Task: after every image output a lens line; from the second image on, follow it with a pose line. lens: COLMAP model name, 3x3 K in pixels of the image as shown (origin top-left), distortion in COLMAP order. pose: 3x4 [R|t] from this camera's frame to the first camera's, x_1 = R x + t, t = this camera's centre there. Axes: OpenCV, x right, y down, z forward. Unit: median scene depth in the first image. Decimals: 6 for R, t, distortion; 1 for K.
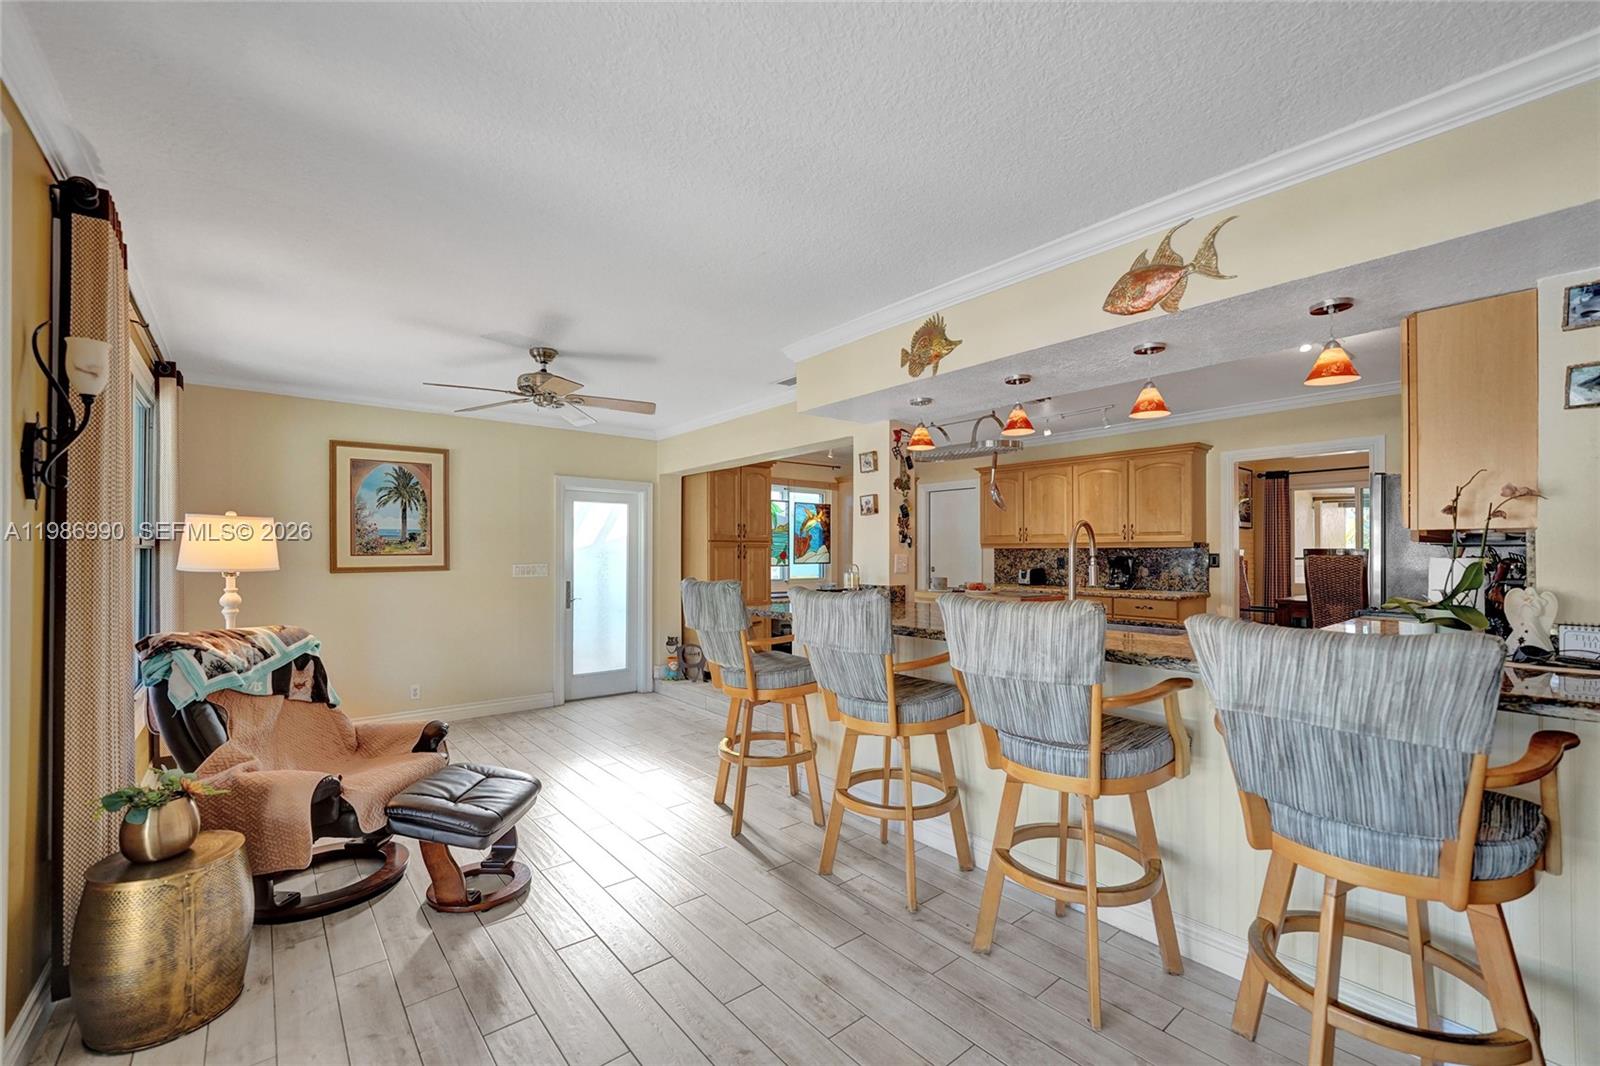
lens RADIAL K [[652.0, 0, 800.0], [0, 652.0, 533.0], [0, 0, 1]] dist [0.001106, 0.000098]
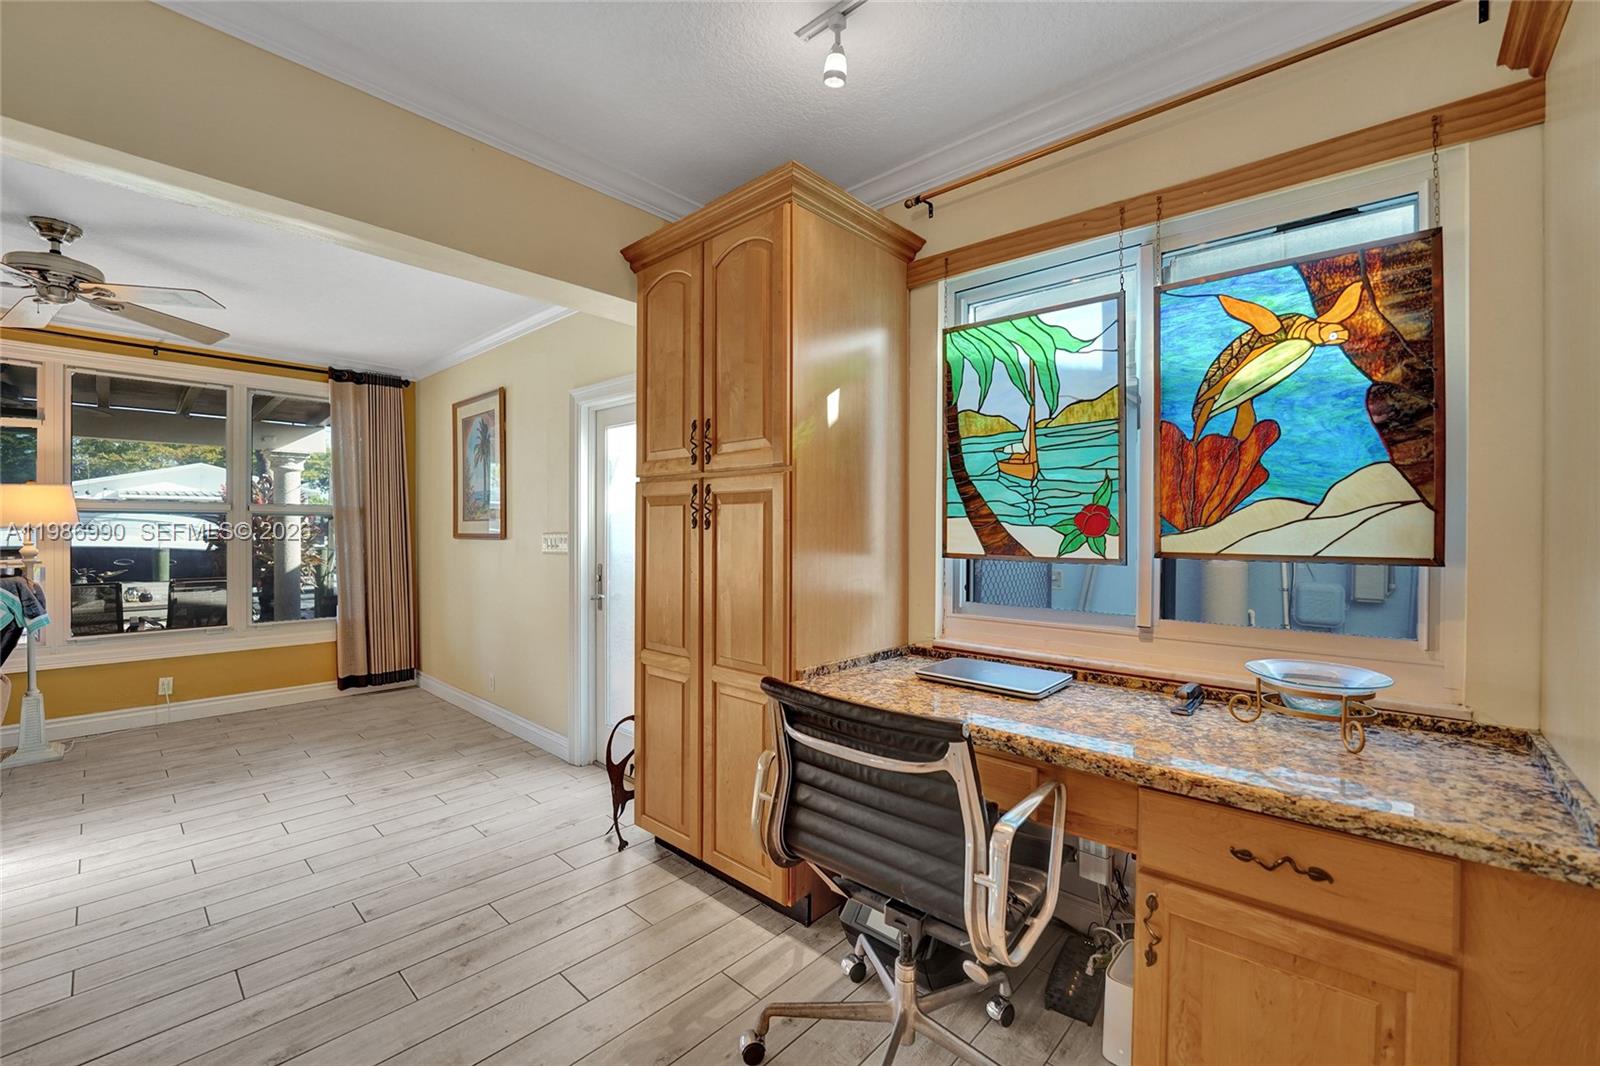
lens RADIAL K [[664.5, 0, 800.0], [0, 664.5, 533.0], [0, 0, 1]] dist [-0.013848, -0.000103]
pose [[0.135988, 0.003374, -0.990705, 0.218323], [0.022567, 0.999724, 0.006503, 0.036604], [0.990453, -0.023242, 0.135875, 0.890100]]
